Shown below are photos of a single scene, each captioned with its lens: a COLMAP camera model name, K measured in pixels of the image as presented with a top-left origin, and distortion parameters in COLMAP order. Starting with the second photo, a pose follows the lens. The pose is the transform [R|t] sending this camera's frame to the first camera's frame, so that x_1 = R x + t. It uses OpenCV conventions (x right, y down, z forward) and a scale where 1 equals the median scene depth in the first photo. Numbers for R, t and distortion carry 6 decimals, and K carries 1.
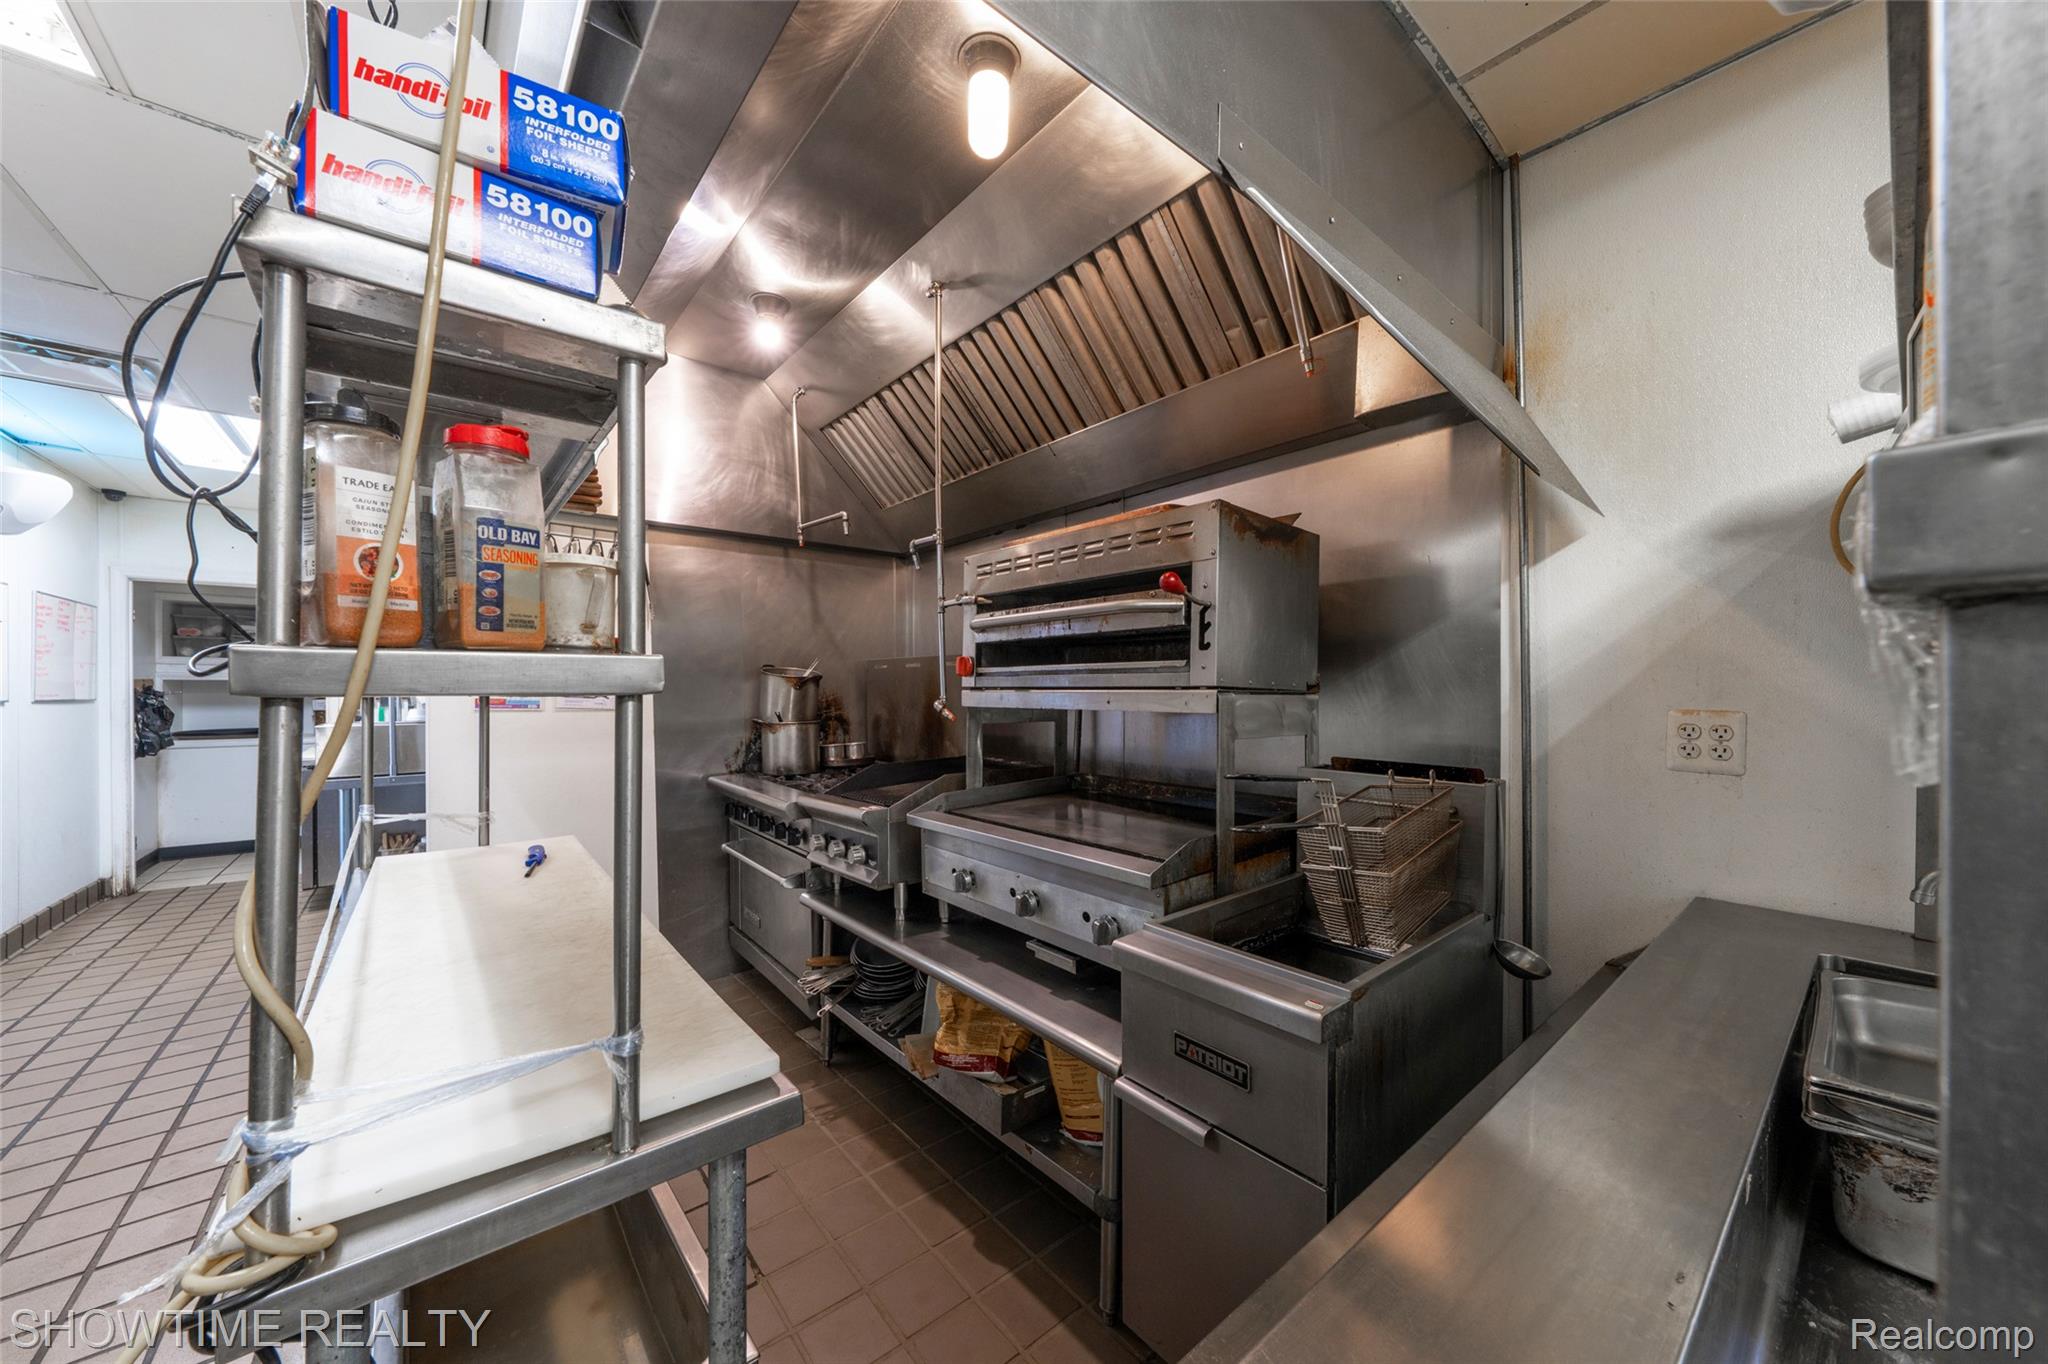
lens RADIAL K [[706.8, 0, 1011.1], [0, 706.8, 691.3], [0, 0, 1]] dist [-0.003129, -0.000175]
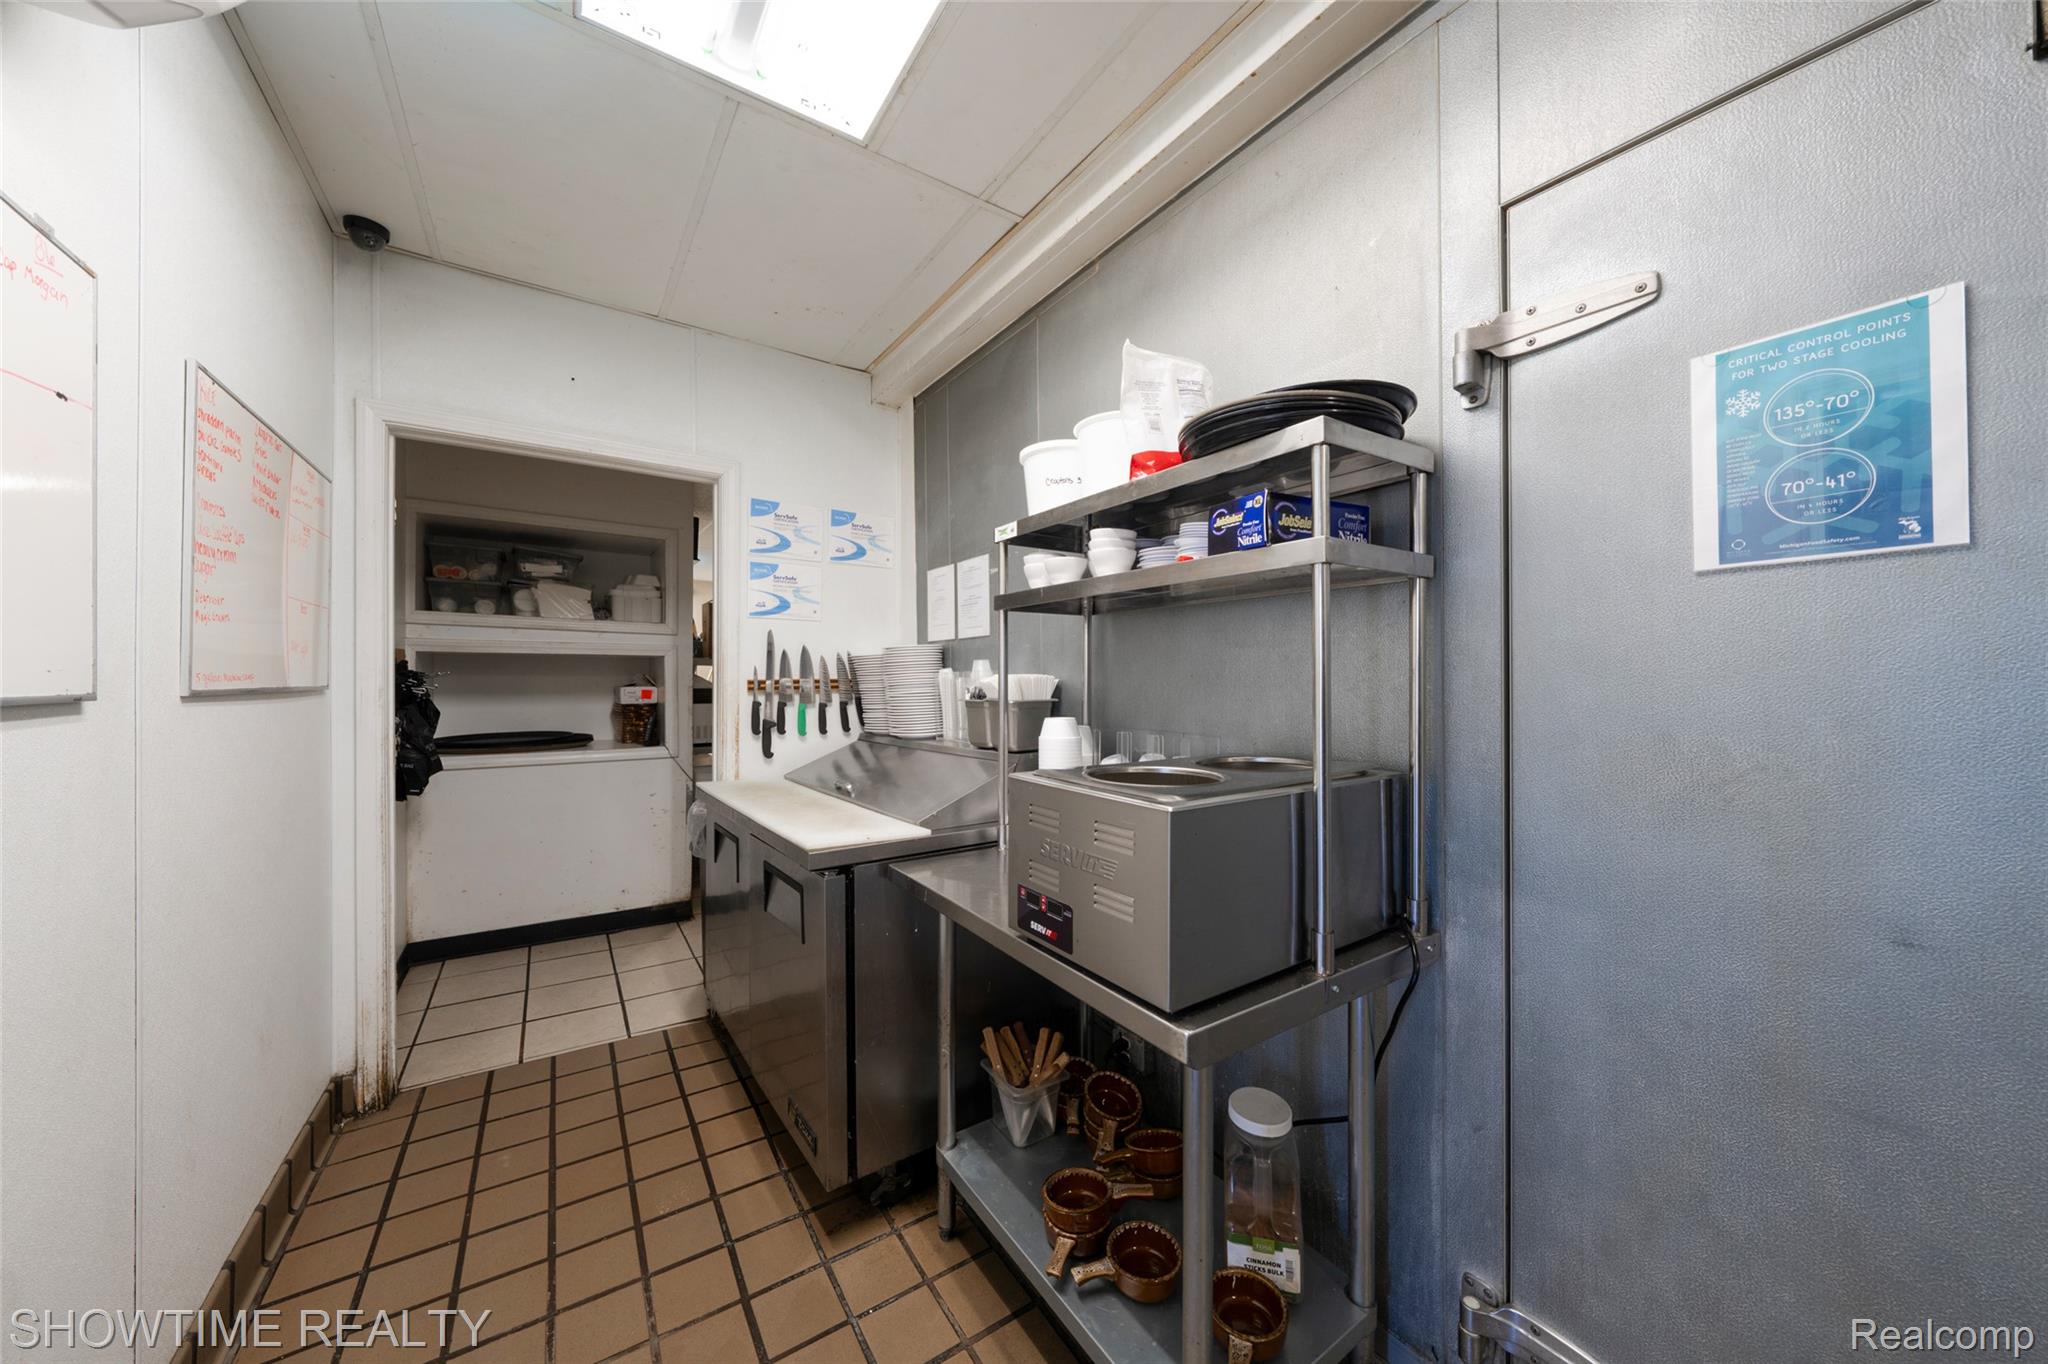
lens RADIAL K [[706.8, 0, 1034.3], [0, 706.8, 673.4], [0, 0, 1]] dist [-0.003129, -0.000175]
pose [[0.994306, 0.003351, -0.106512, -0.733912], [-0.003644, 0.999990, -0.002551, 0.002594], [0.106502, 0.002924, 0.994308, 0.546999]]
